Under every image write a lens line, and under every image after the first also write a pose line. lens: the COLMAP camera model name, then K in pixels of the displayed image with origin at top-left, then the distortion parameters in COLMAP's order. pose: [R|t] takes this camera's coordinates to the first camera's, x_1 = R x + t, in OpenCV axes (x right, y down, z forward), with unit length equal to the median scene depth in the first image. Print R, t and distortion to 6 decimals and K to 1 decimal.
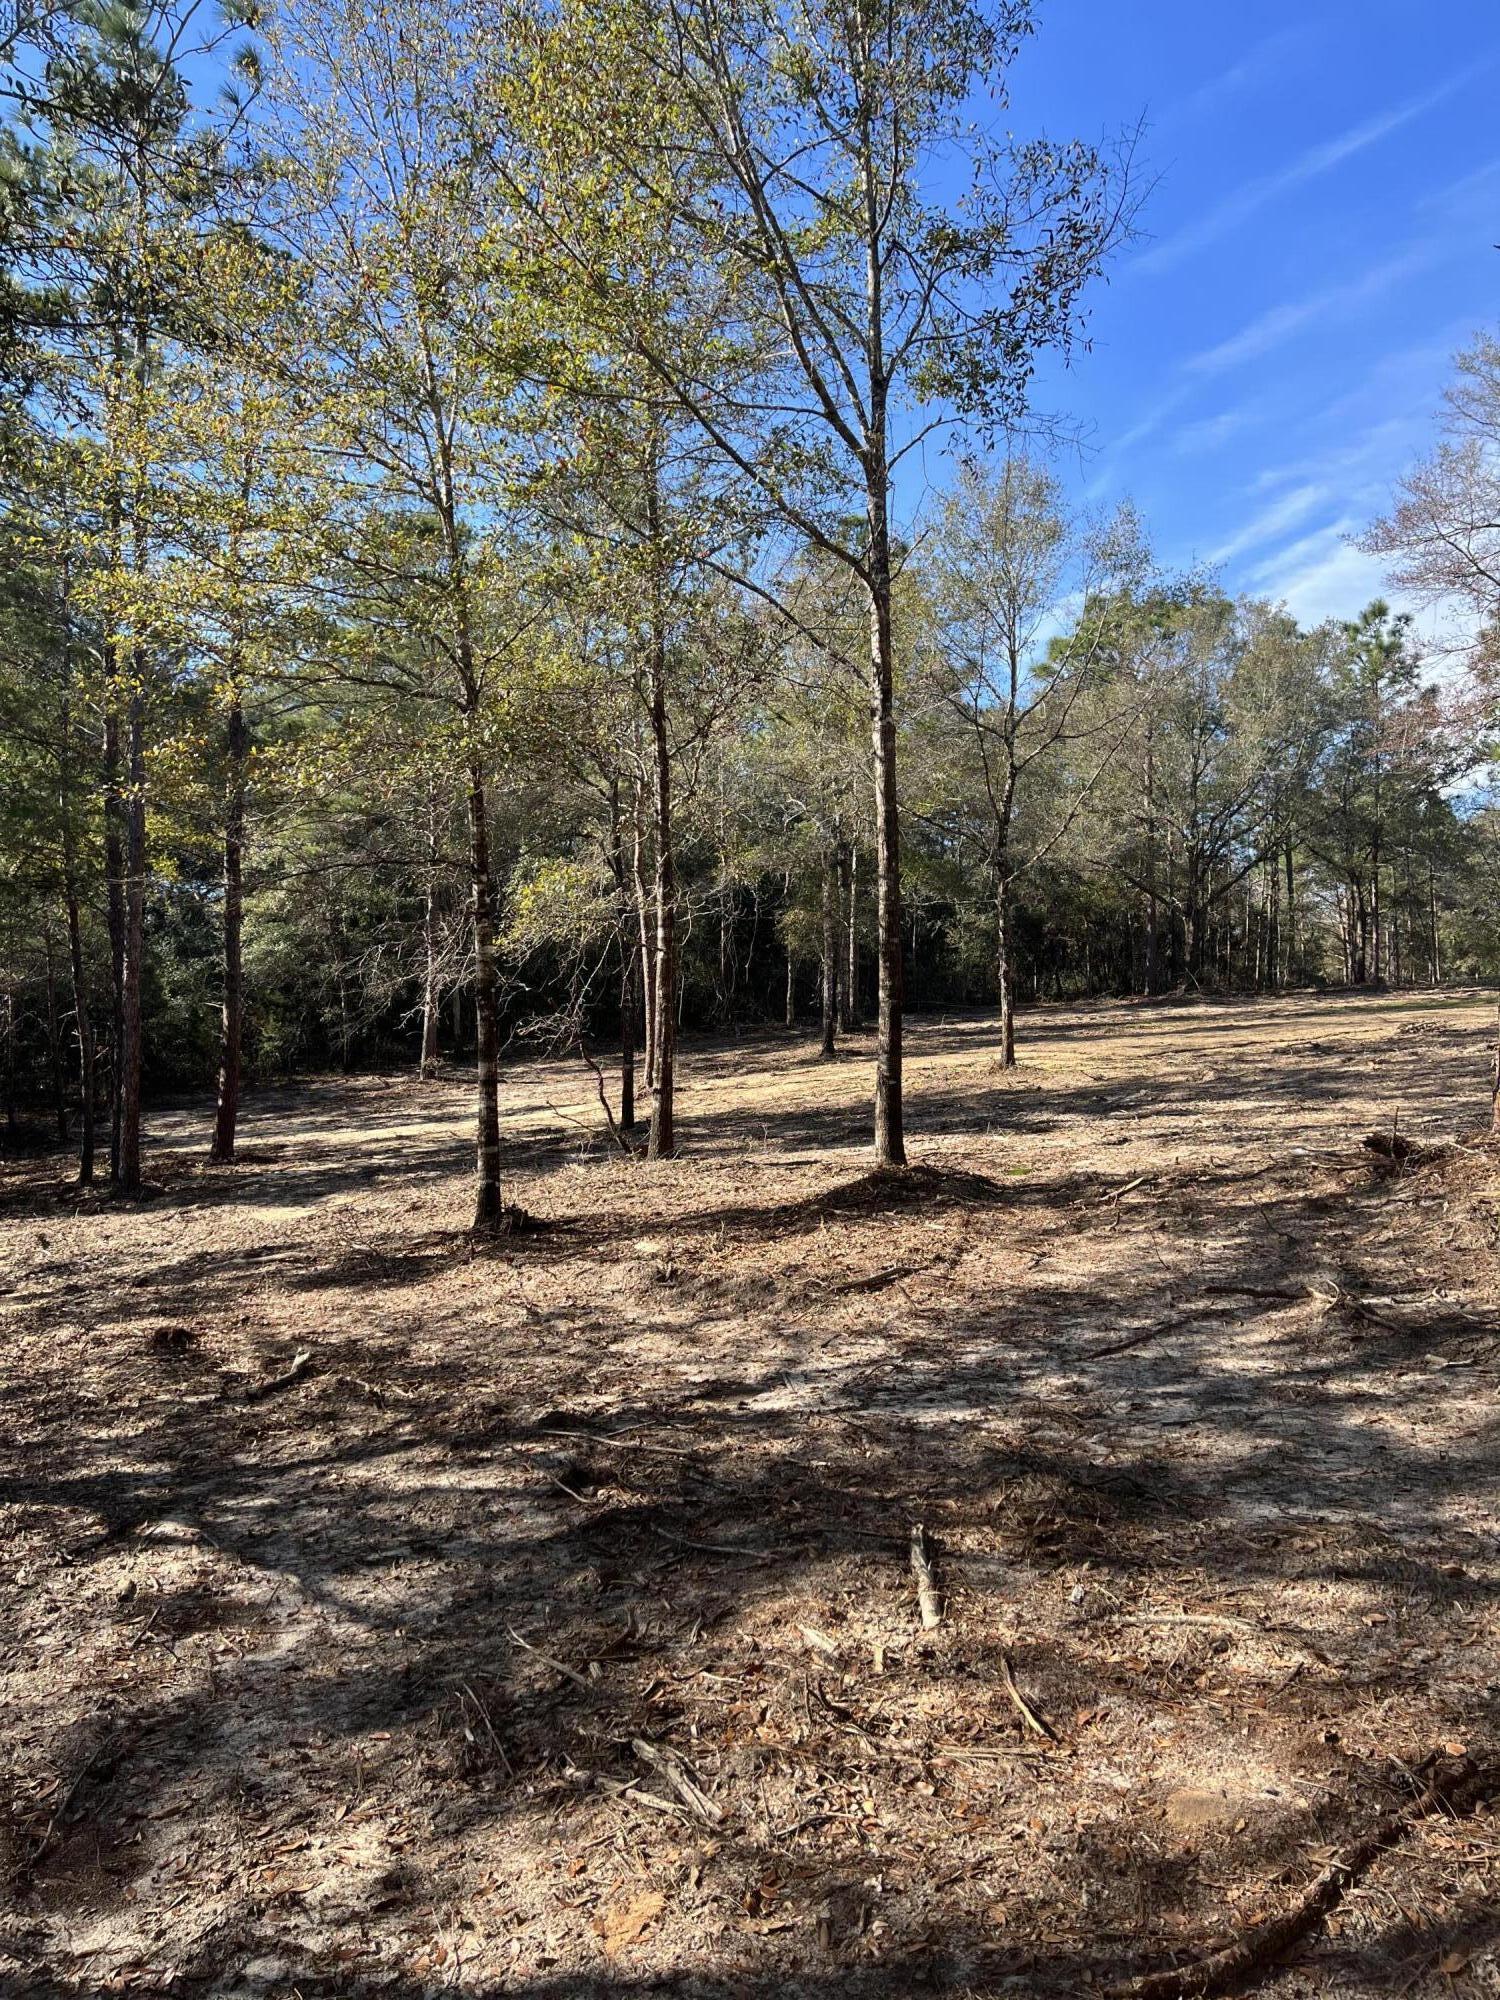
lens RADIAL K [[1540.4, 0, 775.2], [0, 1540.4, 1000.5], [0, 0, 1]] dist [0.083924, -0.087362]
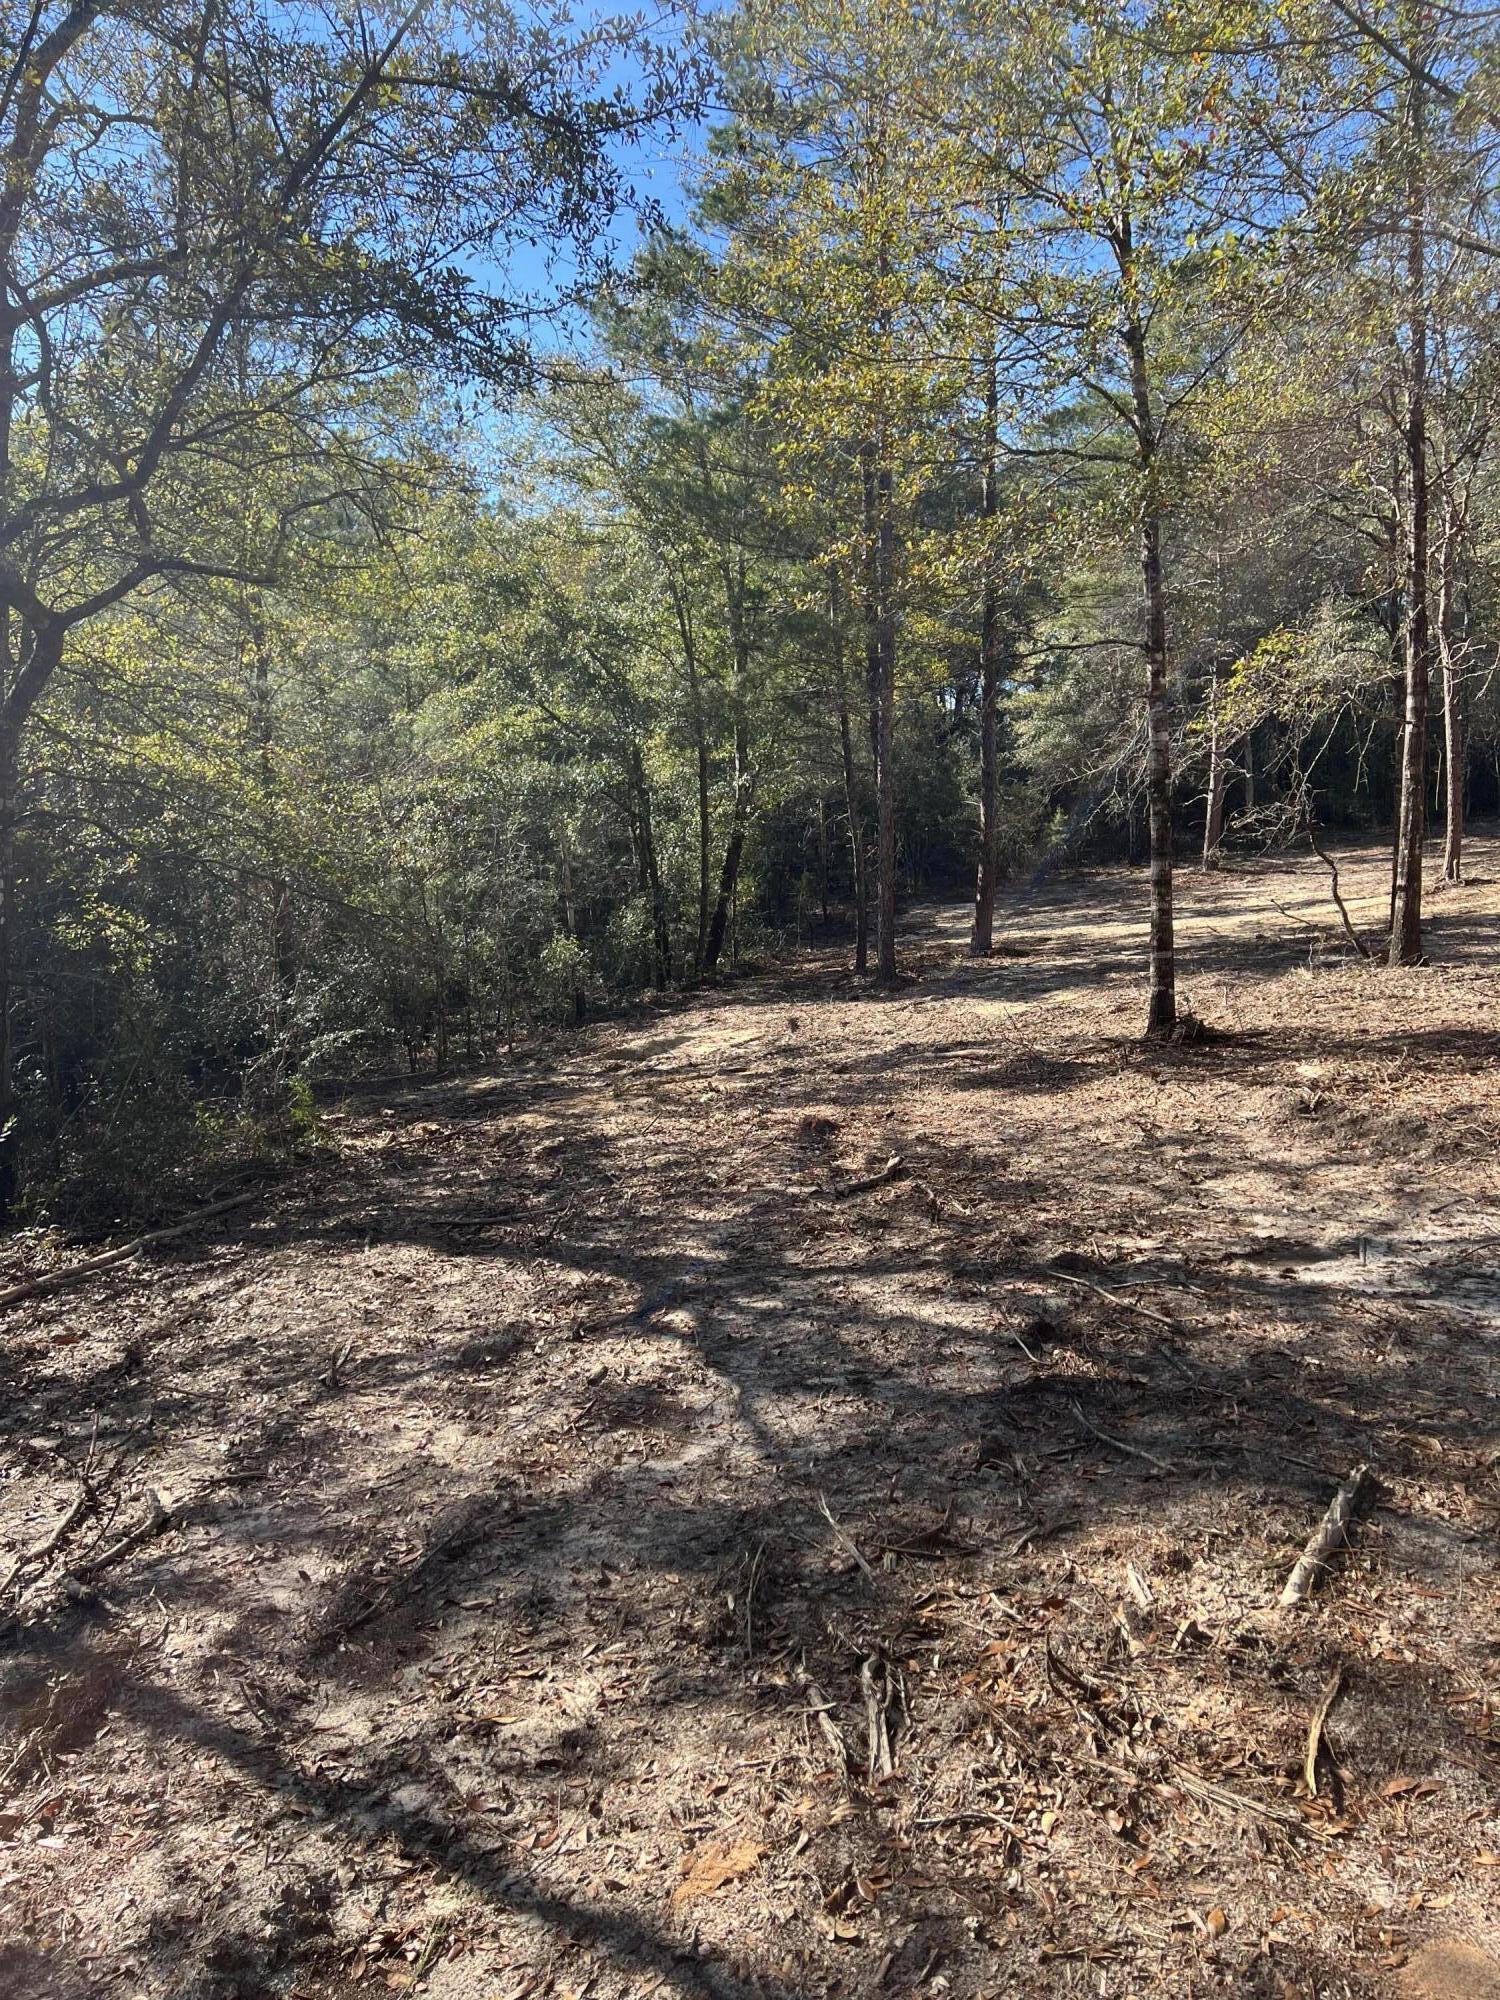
lens RADIAL K [[1540.4, 0, 775.2], [0, 1540.4, 1000.5], [0, 0, 1]] dist [0.083924, -0.087362]
pose [[0.858339, 0.037088, -0.511741, 0.122502], [0.033344, 0.991243, 0.127768, -0.004206], [0.511999, -0.126731, 0.849586, 0.107507]]
